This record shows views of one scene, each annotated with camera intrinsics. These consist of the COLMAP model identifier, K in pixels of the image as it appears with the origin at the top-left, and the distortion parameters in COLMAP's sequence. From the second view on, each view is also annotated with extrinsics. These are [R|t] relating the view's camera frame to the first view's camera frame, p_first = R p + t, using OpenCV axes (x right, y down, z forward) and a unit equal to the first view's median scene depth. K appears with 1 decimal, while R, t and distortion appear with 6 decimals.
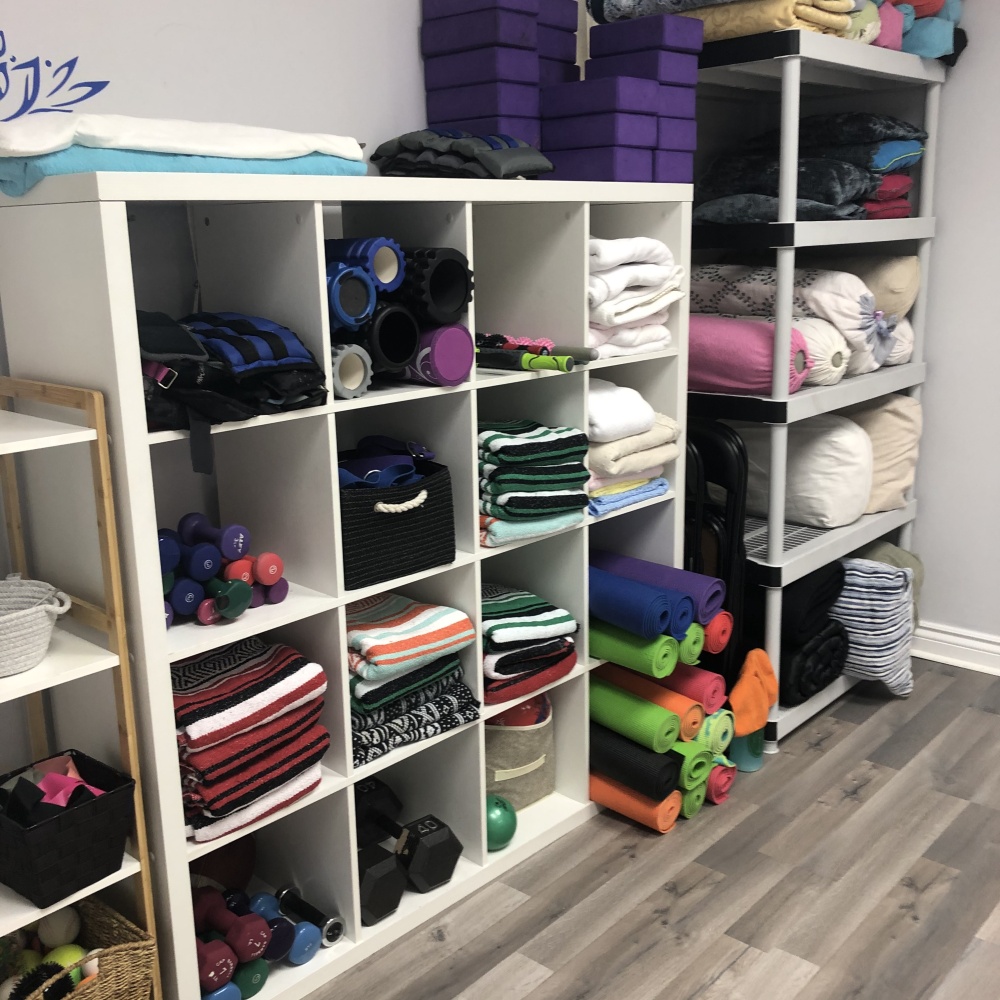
lens RADIAL K [[1092.6, 0, 496.4], [0, 1092.6, 502.8], [0, 0, 1]] dist [0.020234, 0.000000]
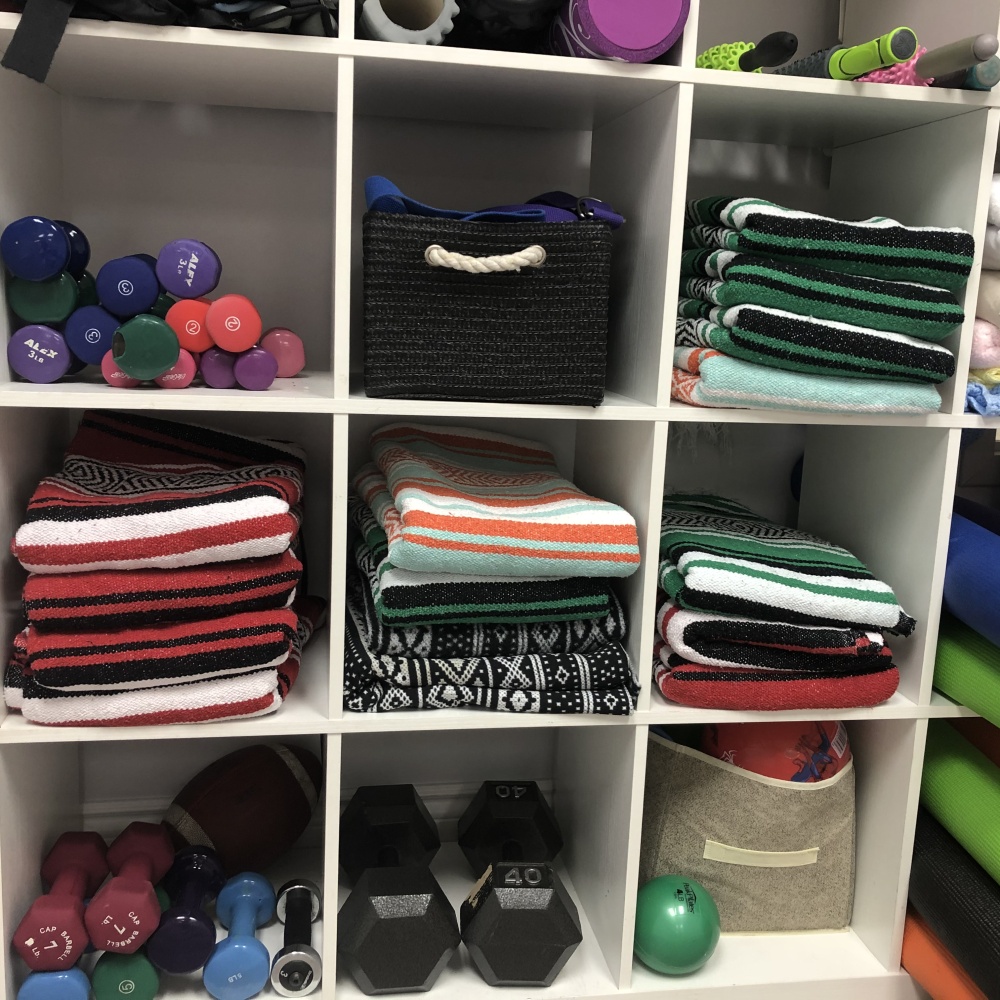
lens RADIAL K [[1092.6, 0, 506.5], [0, 1092.6, 499.0], [0, 0, 1]] dist [0.020234, 0.000000]
pose [[0.797926, 0.162051, -0.580564, 0.227391], [-0.203729, 0.979004, -0.006738, 0.104214], [0.567282, 0.123655, 0.814187, 0.488289]]
